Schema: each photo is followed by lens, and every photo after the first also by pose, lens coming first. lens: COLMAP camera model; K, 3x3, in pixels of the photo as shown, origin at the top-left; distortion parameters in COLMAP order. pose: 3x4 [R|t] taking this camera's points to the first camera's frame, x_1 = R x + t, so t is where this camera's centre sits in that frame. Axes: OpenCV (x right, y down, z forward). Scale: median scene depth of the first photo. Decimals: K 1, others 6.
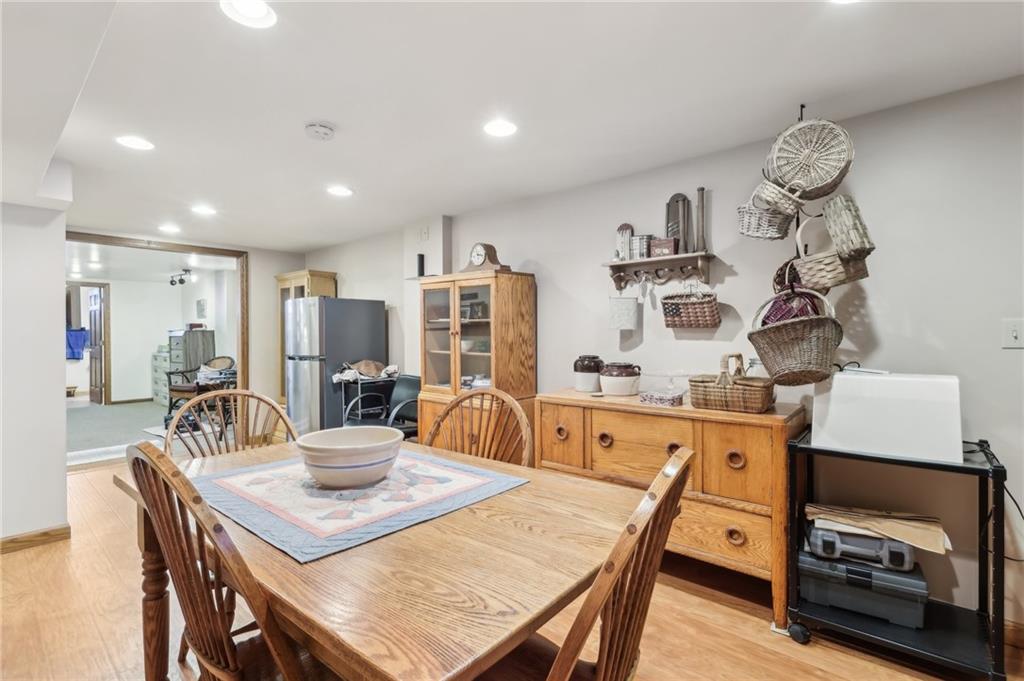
lens RADIAL K [[480.2, 0, 513.0], [0, 480.2, 340.3], [0, 0, 1]] dist [0.000066, -0.000072]
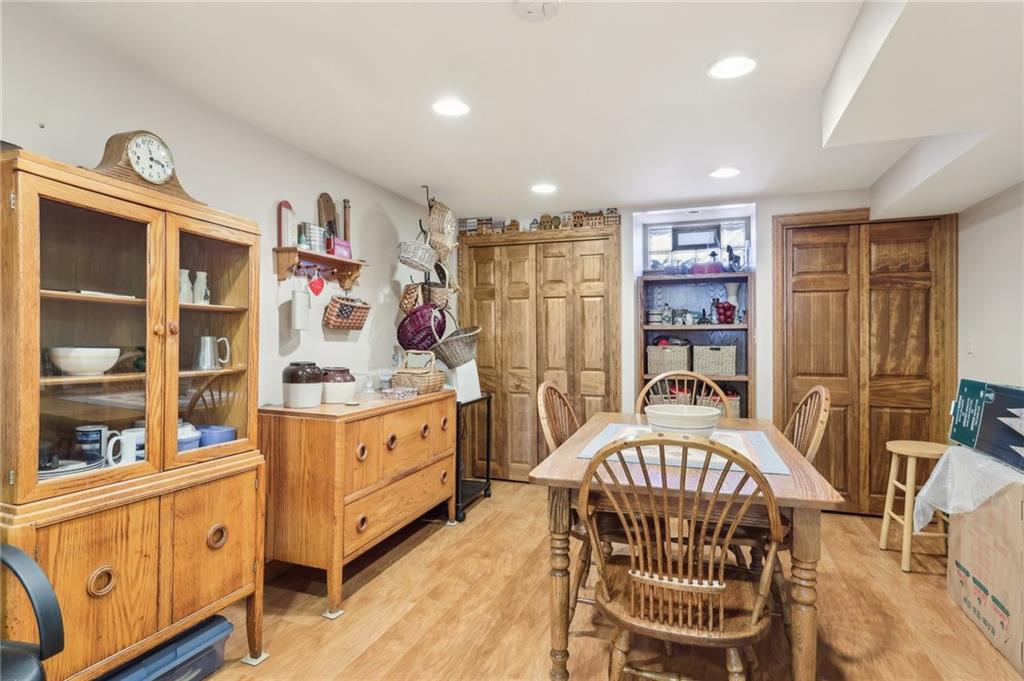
lens RADIAL K [[547.9, 0, 508.1], [0, 547.9, 335.2], [0, 0, 1]] dist [-0.000648, -0.000044]
pose [[-0.350545, 0.000811, 0.936546, -0.866265], [0.002263, 0.999997, -0.000019, -0.013827], [-0.936543, 0.002113, -0.350546, 1.055972]]
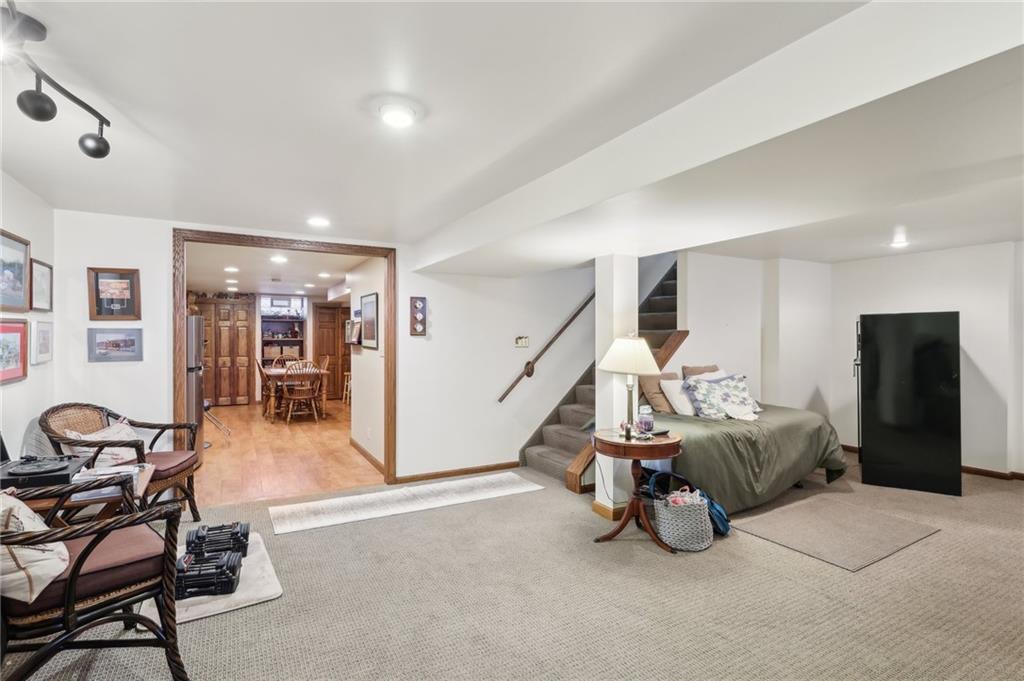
lens RADIAL K [[480.2, 0, 508.6], [0, 480.2, 340.1], [0, 0, 1]] dist [0.000066, -0.000072]
pose [[-0.940129, -0.001295, 0.340815, -1.684138], [-0.000843, 0.999999, 0.001472, -0.025883], [-0.340816, 0.001097, -0.940129, 1.992300]]
